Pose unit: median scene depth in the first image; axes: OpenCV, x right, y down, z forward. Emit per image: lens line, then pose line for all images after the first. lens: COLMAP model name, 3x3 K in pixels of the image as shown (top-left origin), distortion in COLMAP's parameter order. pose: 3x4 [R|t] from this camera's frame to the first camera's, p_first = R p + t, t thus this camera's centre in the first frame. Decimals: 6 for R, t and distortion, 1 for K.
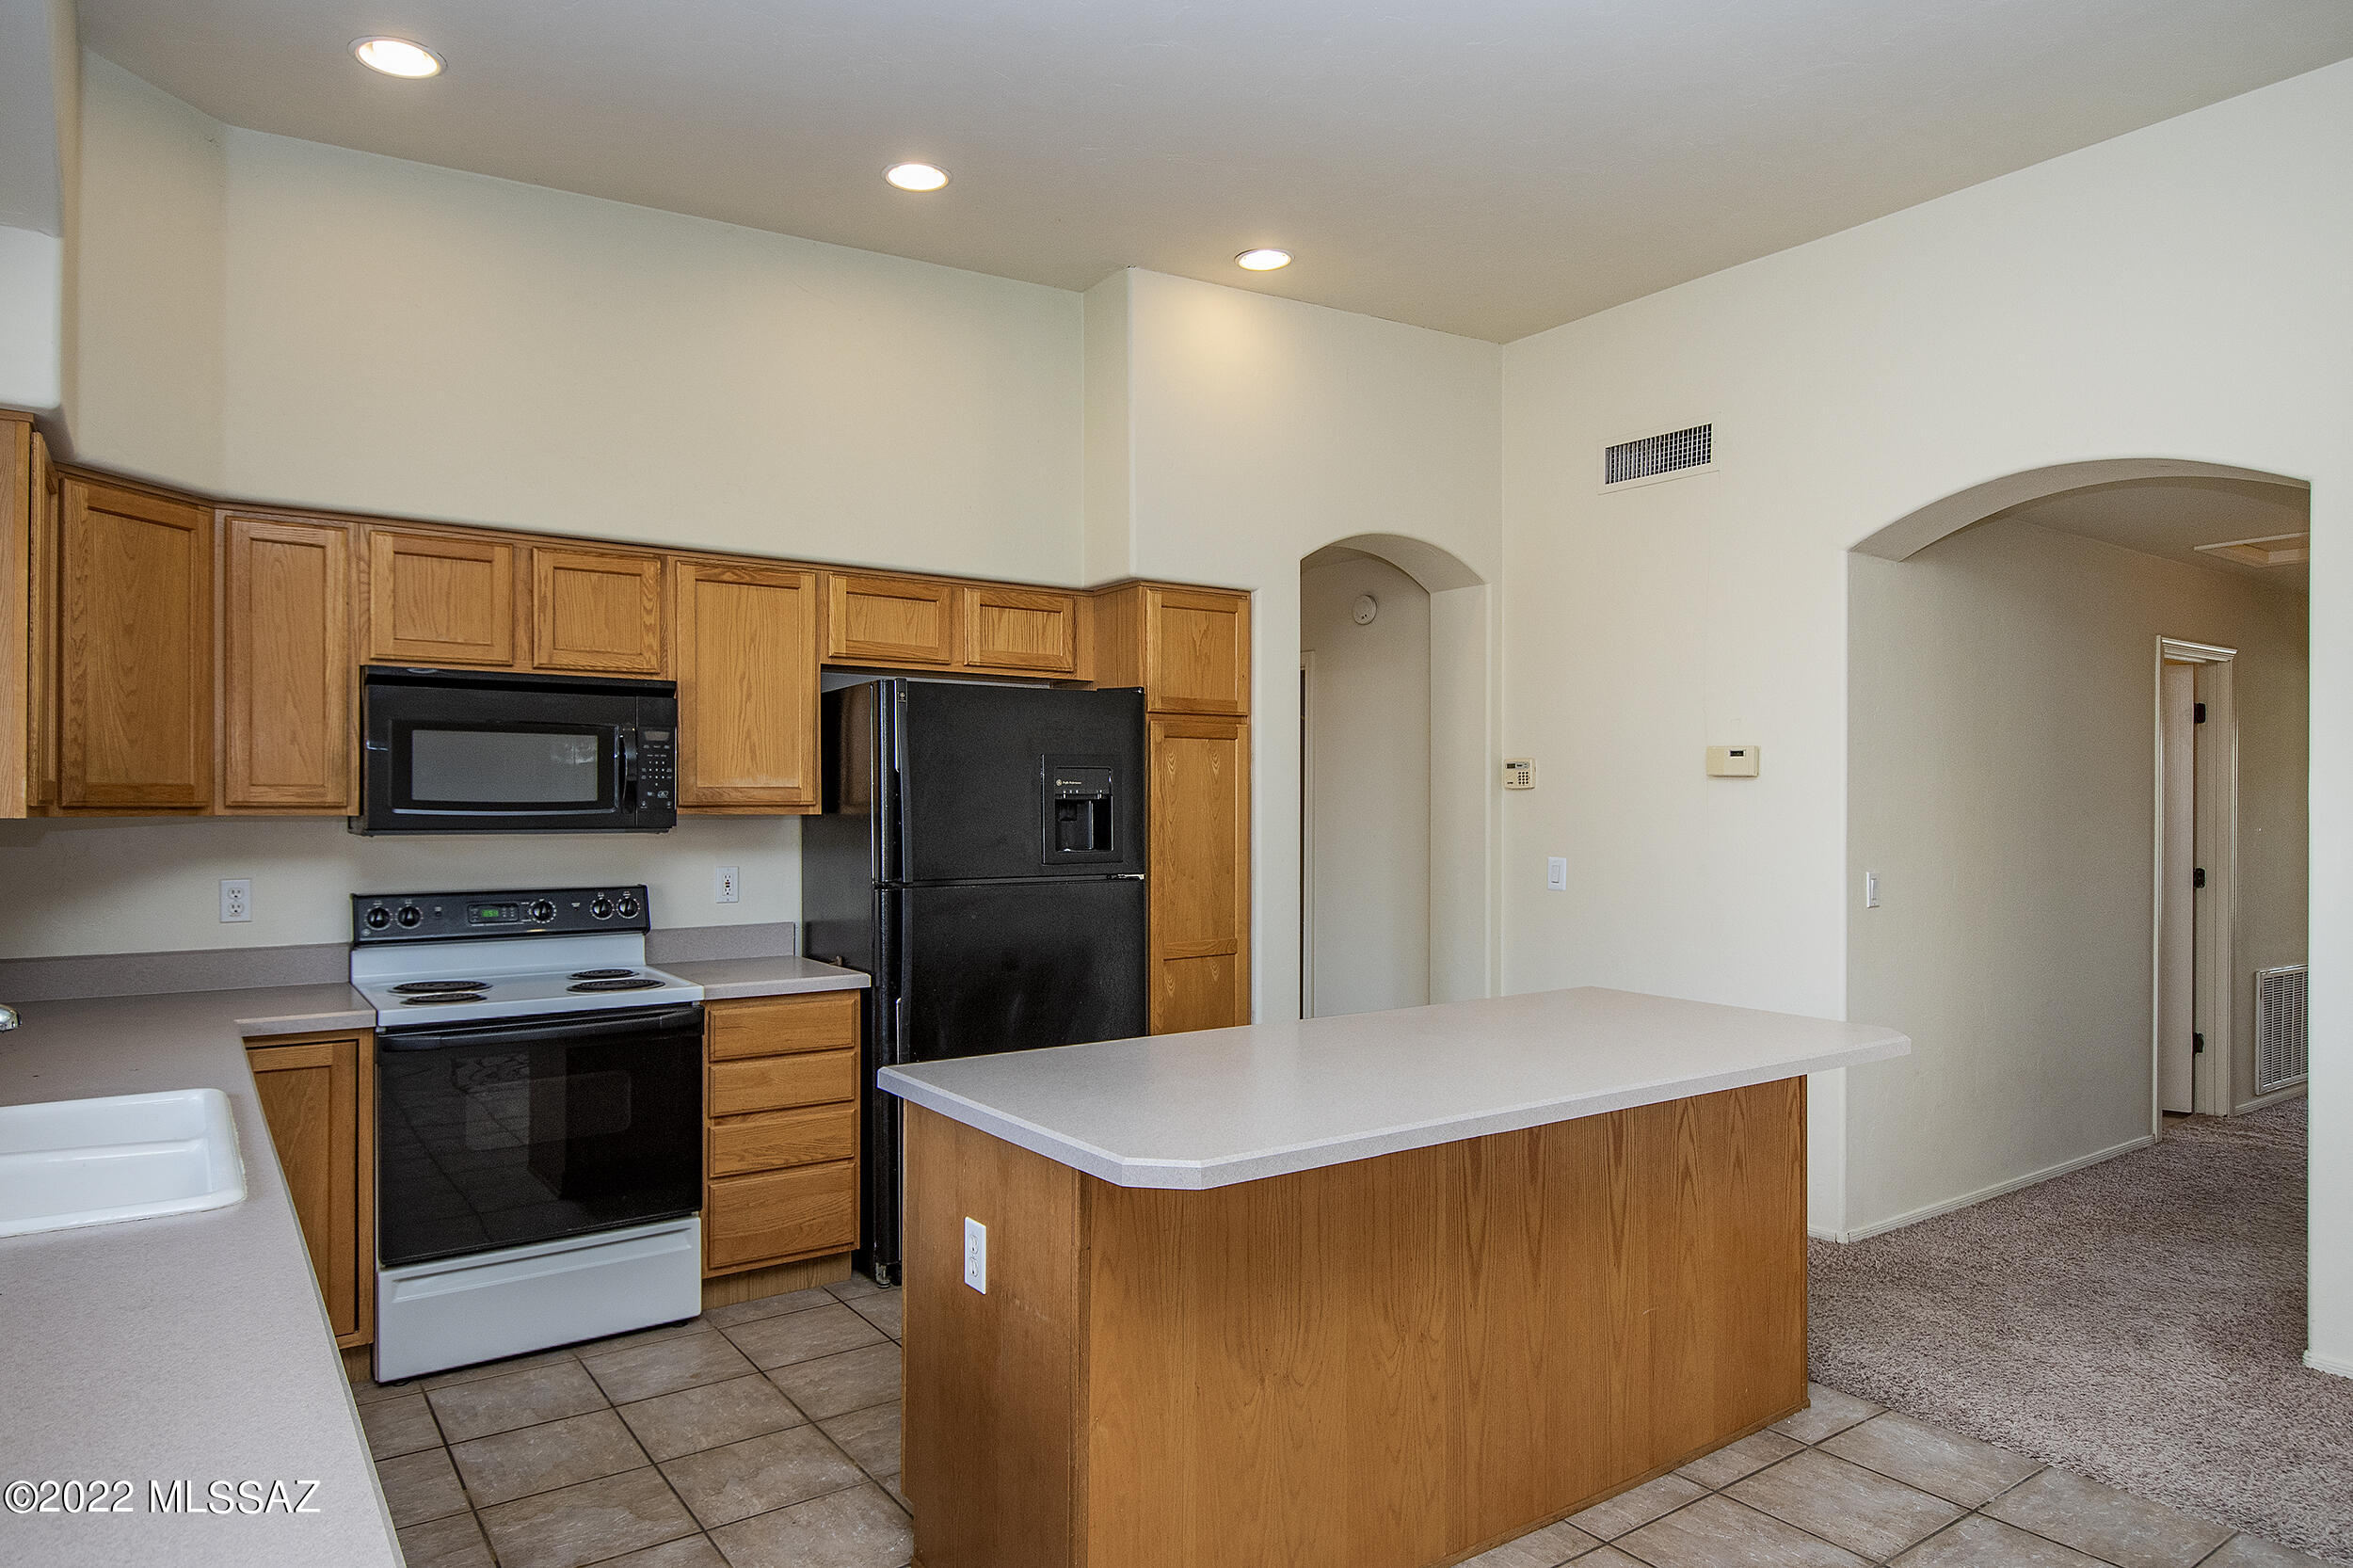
lens RADIAL K [[1410.0, 0, 1176.5], [0, 1410.0, 784.0], [0, 0, 1]] dist [0.002783, 0.000617]
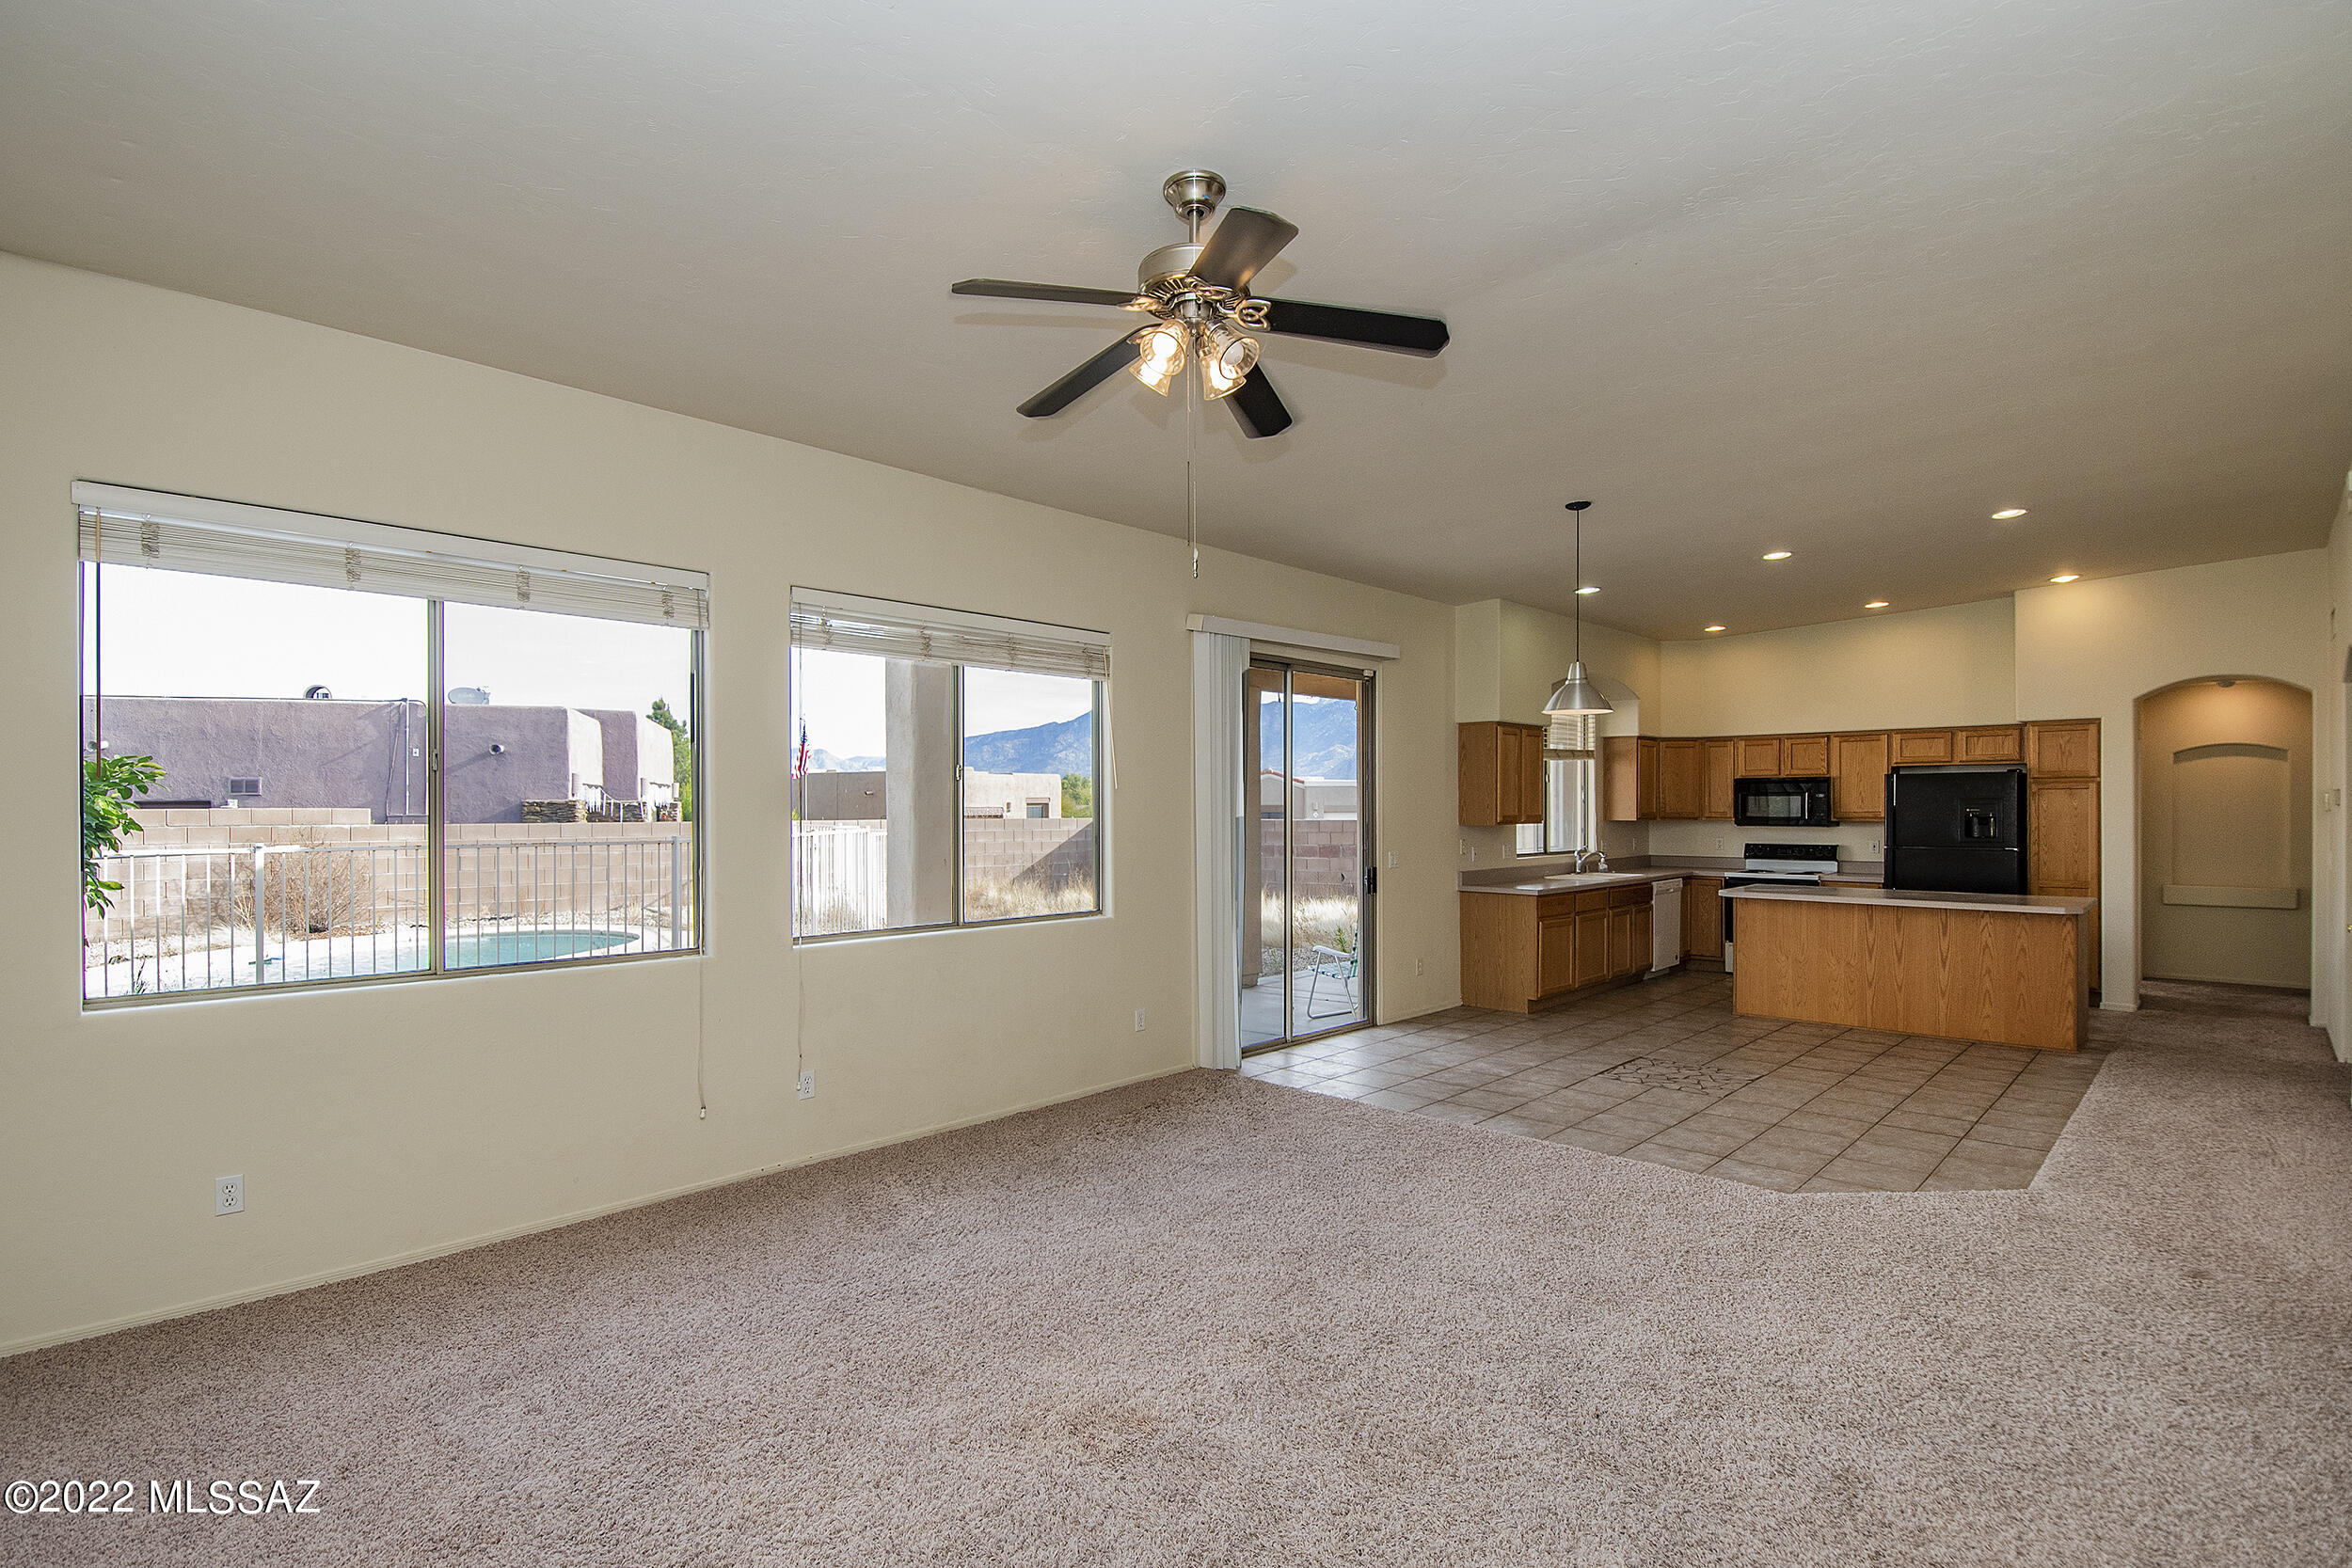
lens RADIAL K [[1124.6, 0, 1185.8], [0, 1124.6, 813.4], [0, 0, 1]] dist [-0.011230, -0.000637]
pose [[0.180036, 0.002156, -0.983658, 1.809402], [0.015066, 0.999874, 0.004949, -0.028470], [0.983545, -0.015711, 0.179981, -0.816522]]
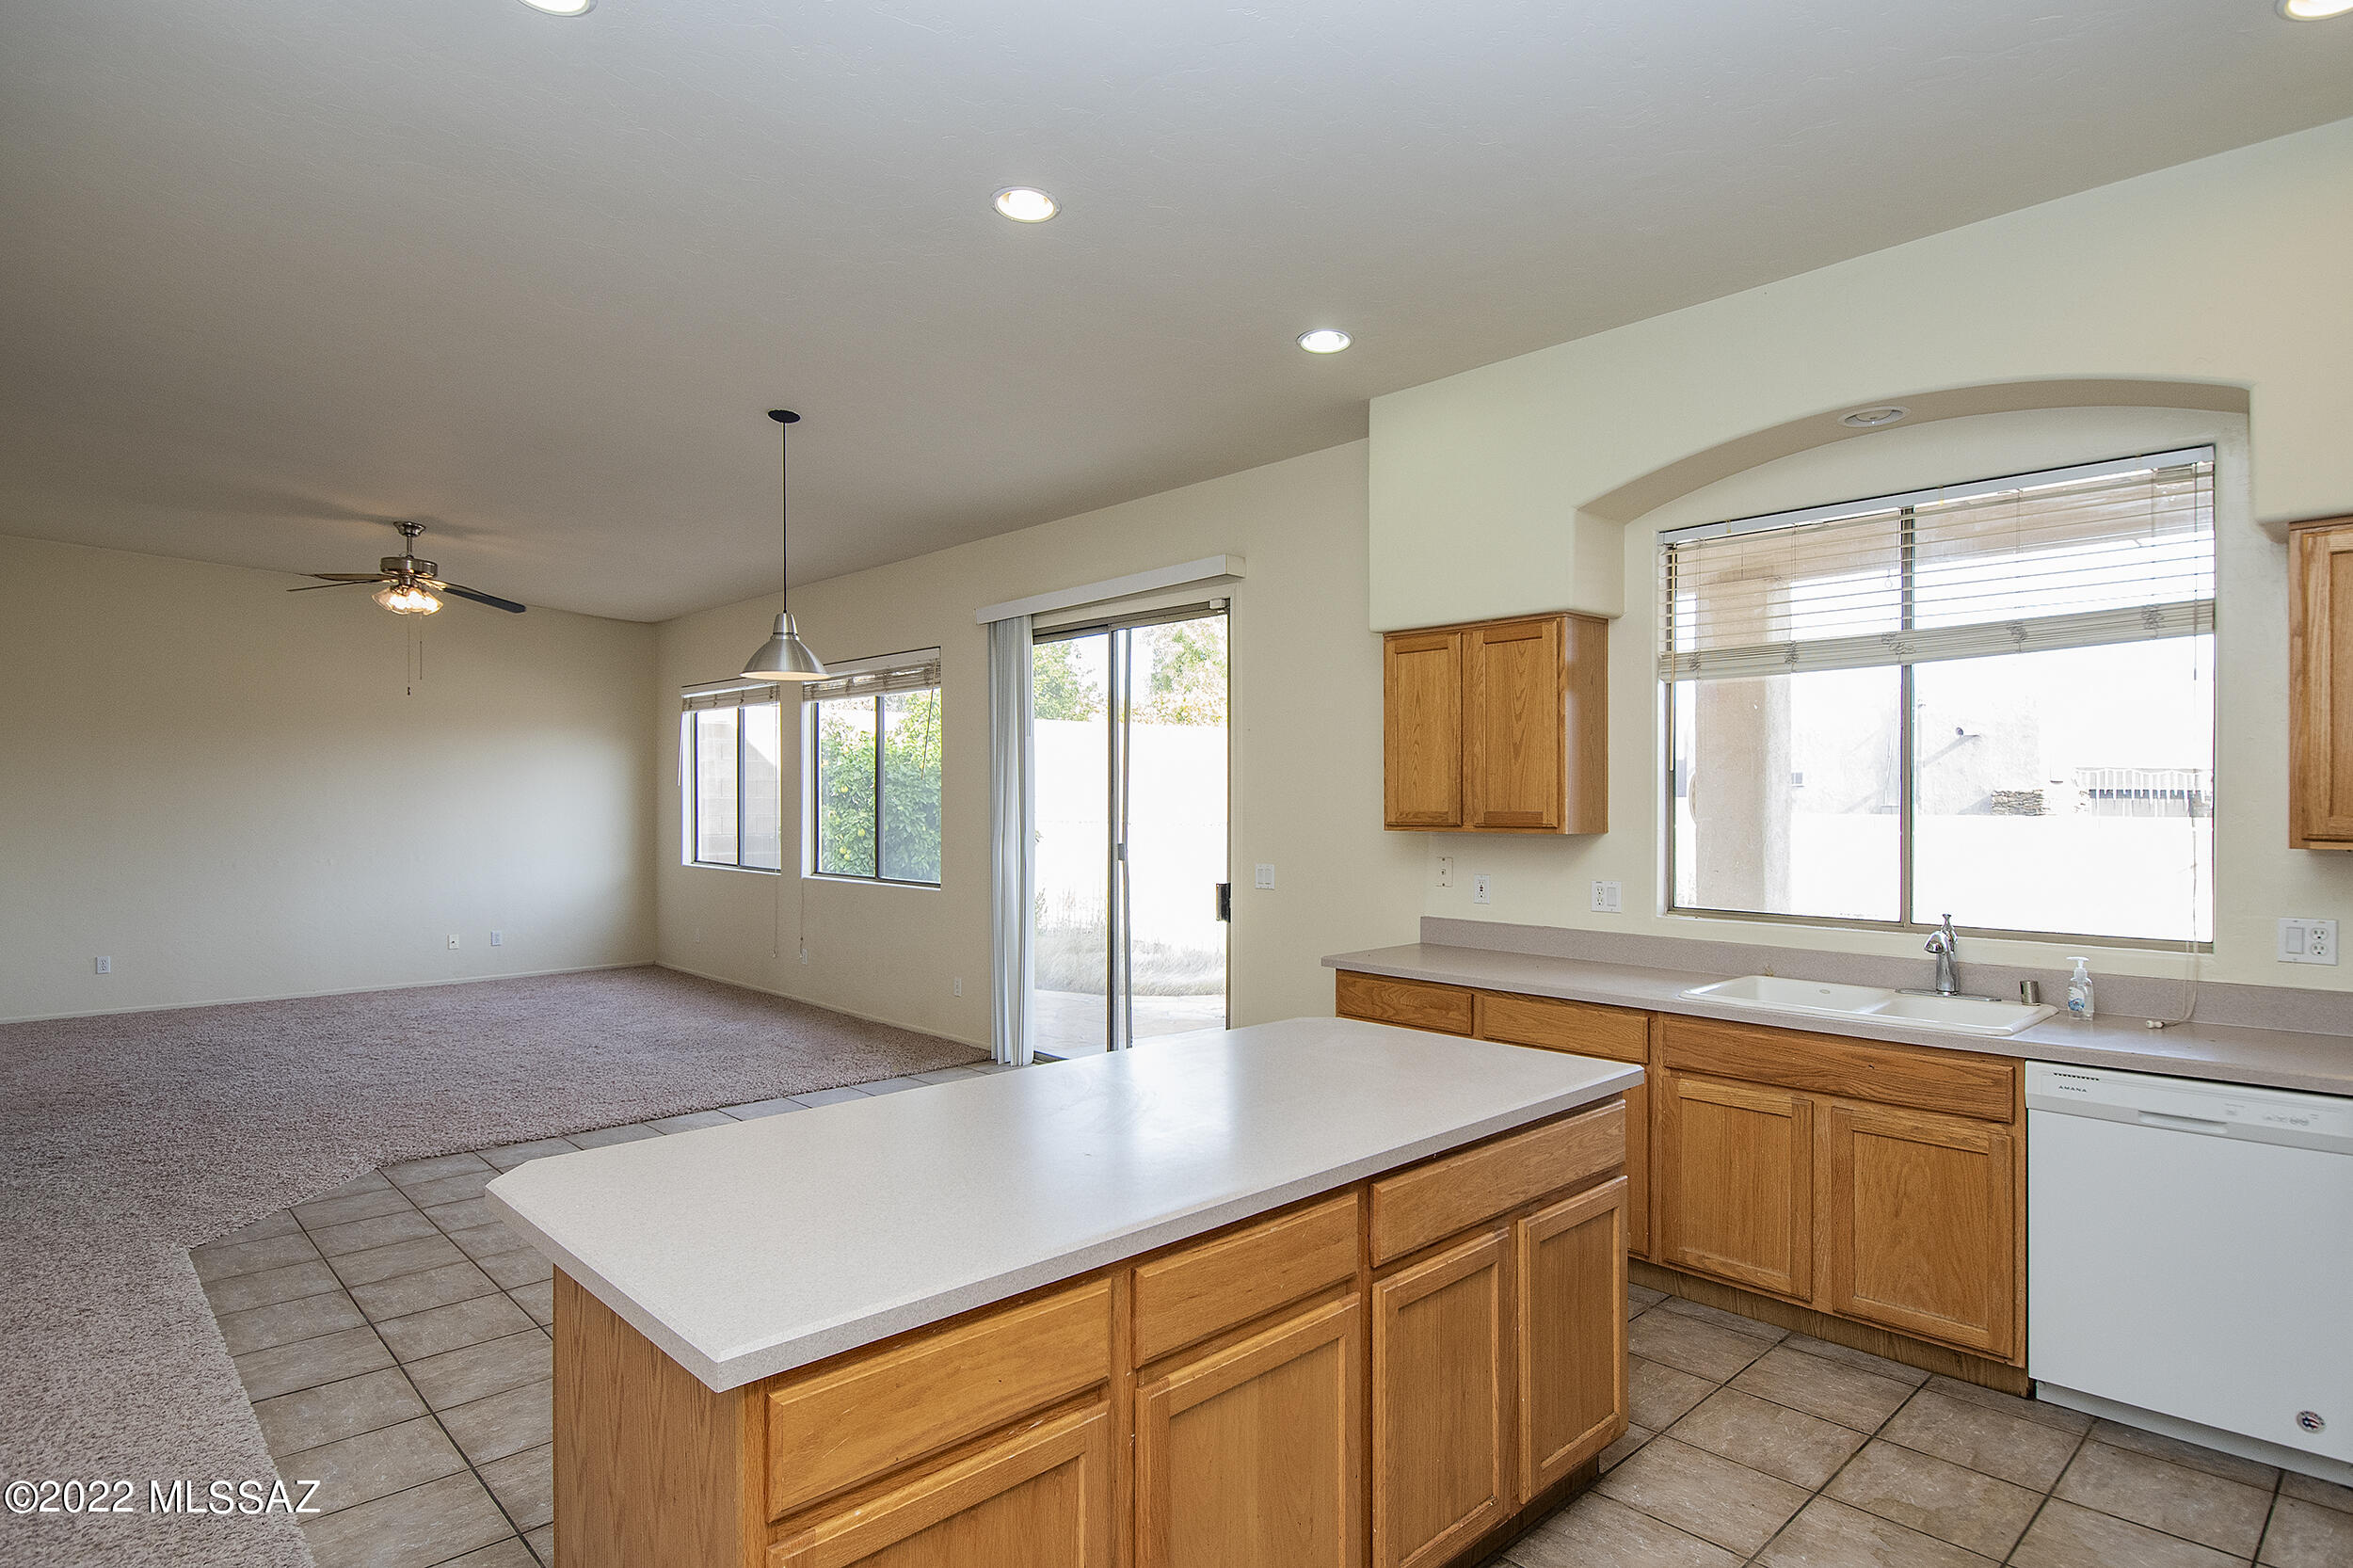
lens RADIAL K [[1249.9, 0, 1176.5], [0, 1249.9, 784.0], [0, 0, 1]] dist [0.002146, -0.014078]
pose [[-0.991012, -0.002359, -0.133751, 0.214937], [0.000386, 0.999790, -0.020492, -0.008863], [0.133772, -0.020360, -0.990803, 1.321027]]
